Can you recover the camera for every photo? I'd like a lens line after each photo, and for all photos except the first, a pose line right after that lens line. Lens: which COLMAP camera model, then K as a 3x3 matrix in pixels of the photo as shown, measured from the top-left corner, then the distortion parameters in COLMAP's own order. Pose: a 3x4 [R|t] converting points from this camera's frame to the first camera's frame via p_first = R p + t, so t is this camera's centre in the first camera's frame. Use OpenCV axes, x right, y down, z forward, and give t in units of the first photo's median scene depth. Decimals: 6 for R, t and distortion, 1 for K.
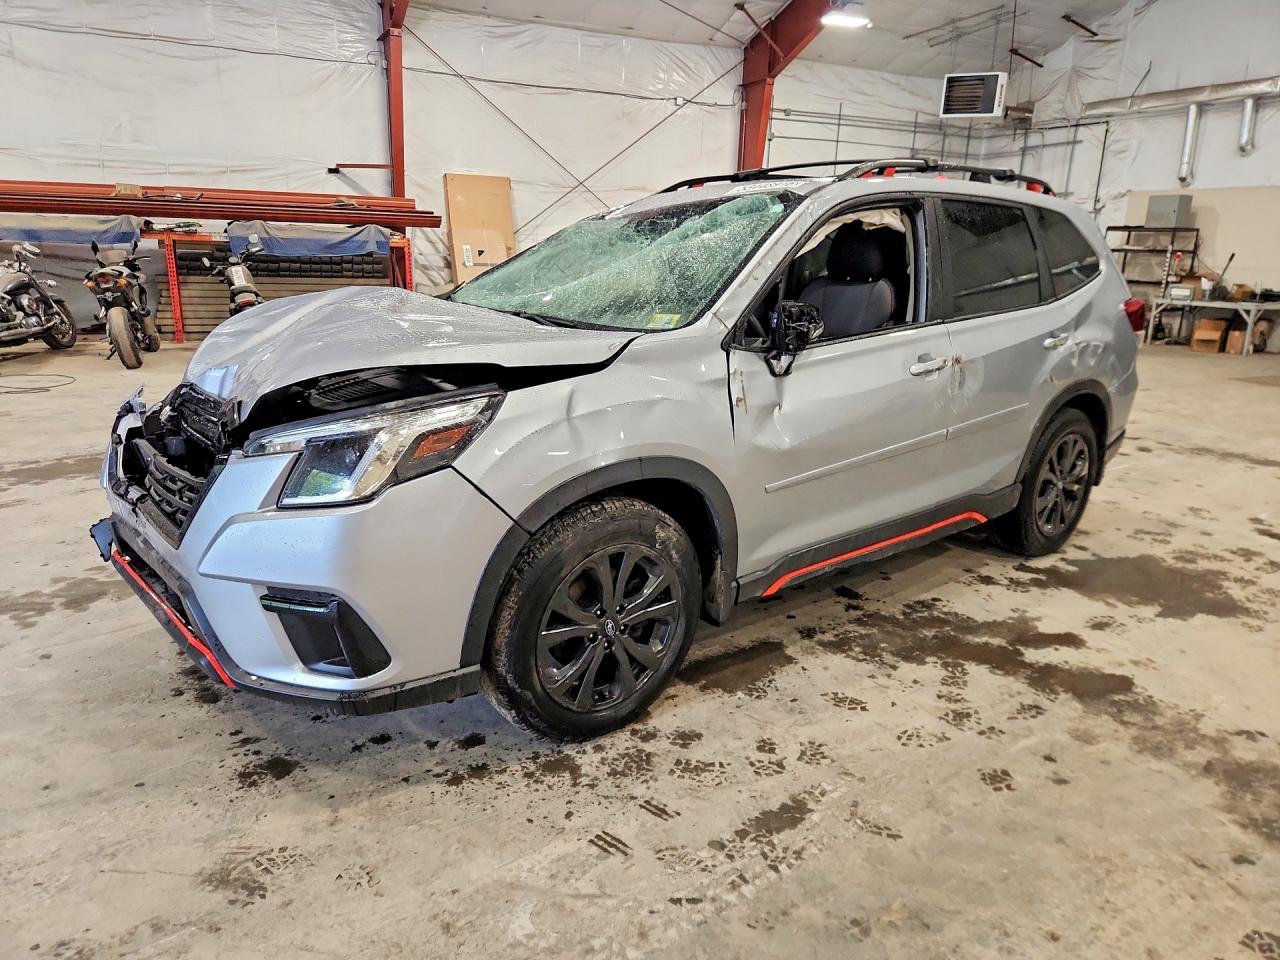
lens RADIAL K [[850.6, 0, 632.7], [0, 850.6, 472.6], [0, 0, 1]] dist [0.072423, -0.055926]
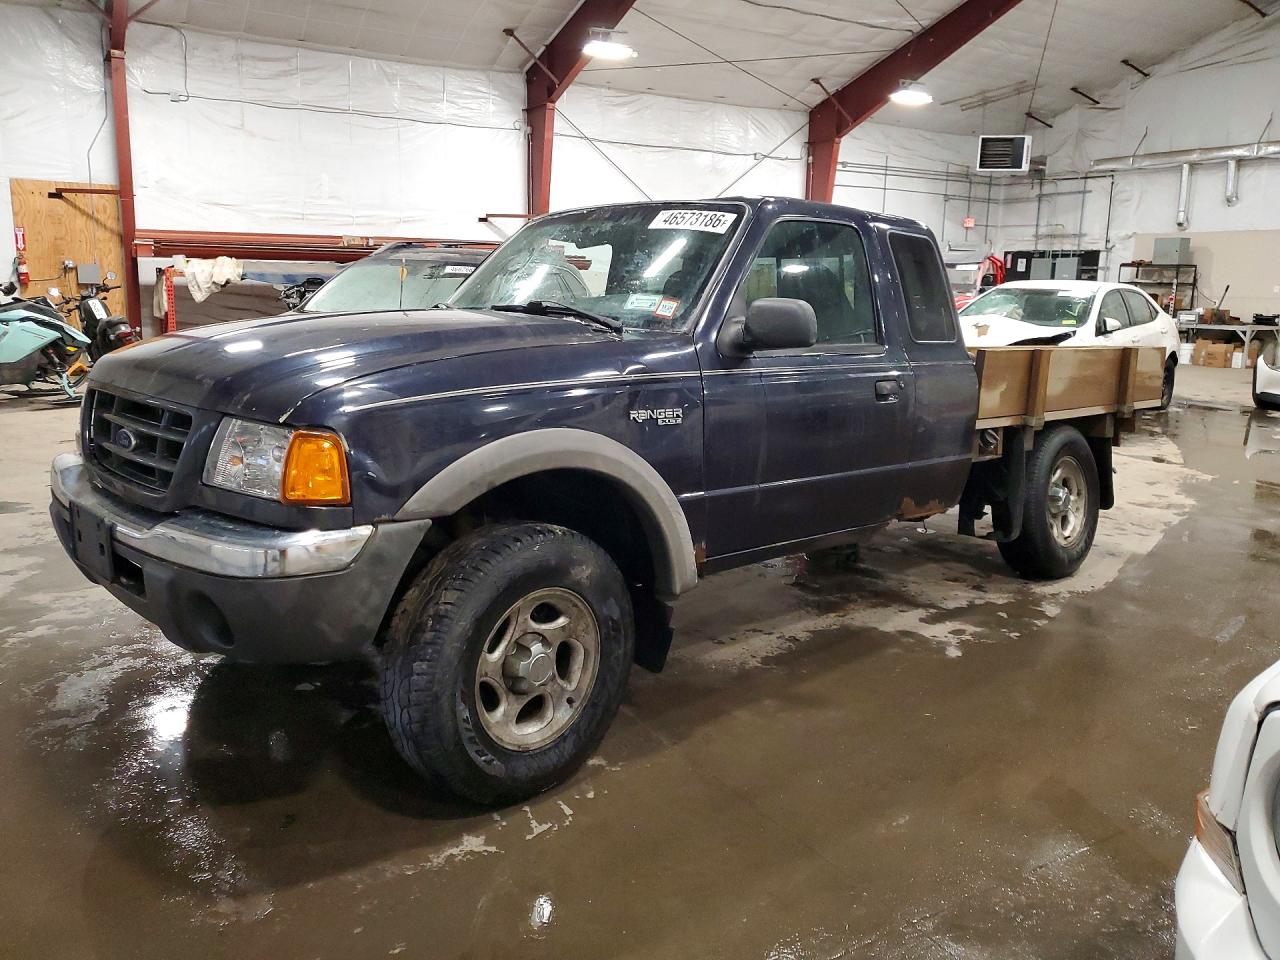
lens RADIAL K [[1003.5, 0, 622.6], [0, 1003.5, 463.5], [0, 0, 1]] dist [0.009380, 0.040090]
pose [[0.995228, -0.023209, 0.094776, -0.257349], [0.029967, 0.997060, -0.070516, 0.062128], [-0.092861, 0.073020, 0.992998, -0.272452]]
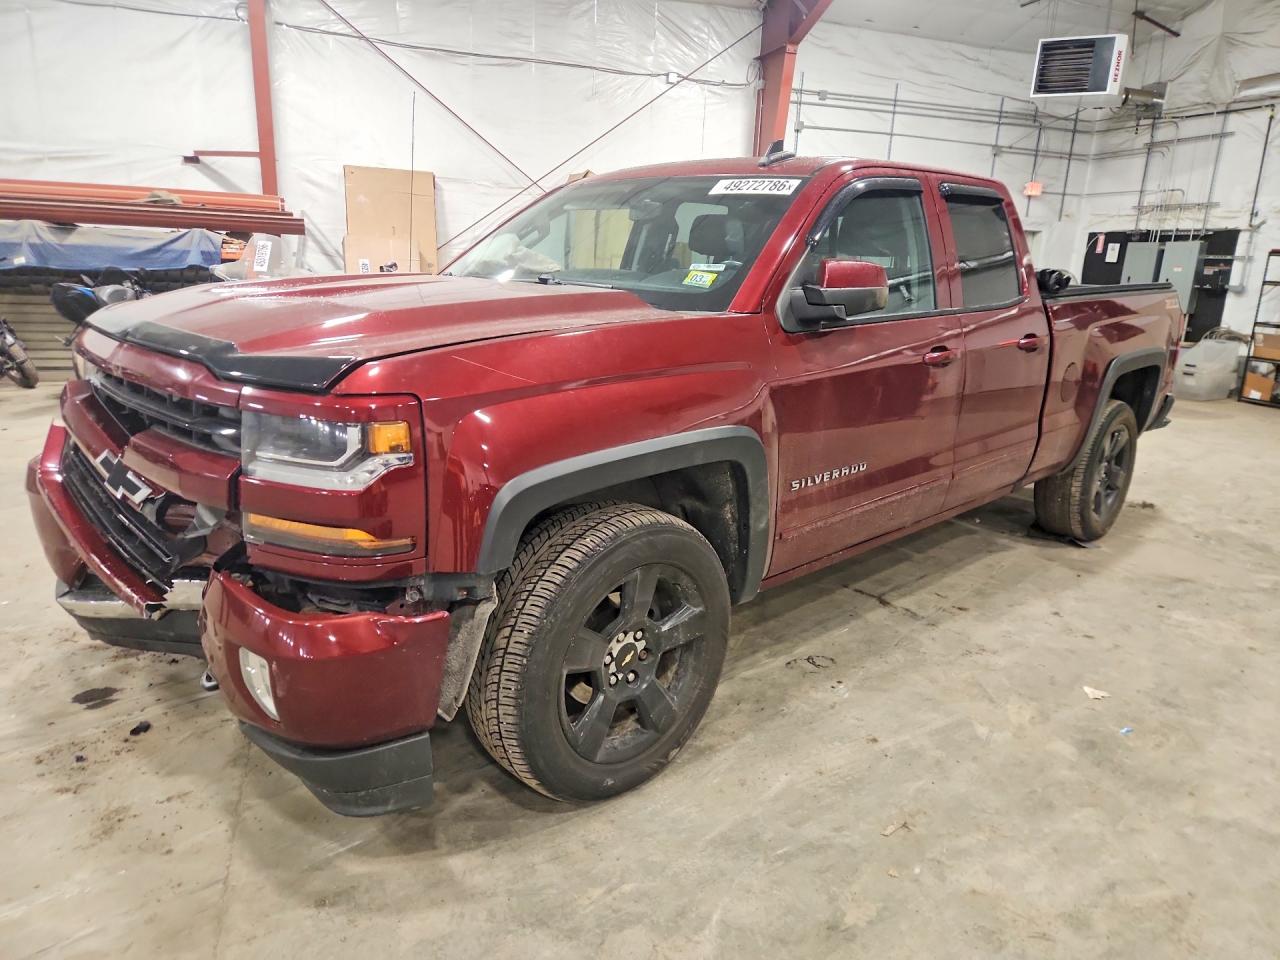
lens RADIAL K [[838.6, 0, 649.6], [0, 838.6, 467.5], [0, 0, 1]] dist [0.064712, -0.043355]
pose [[0.993820, 0.041126, -0.103107, 0.123895], [-0.043759, 0.998768, -0.023404, -0.067813], [0.102018, 0.027771, 0.994395, 0.257330]]
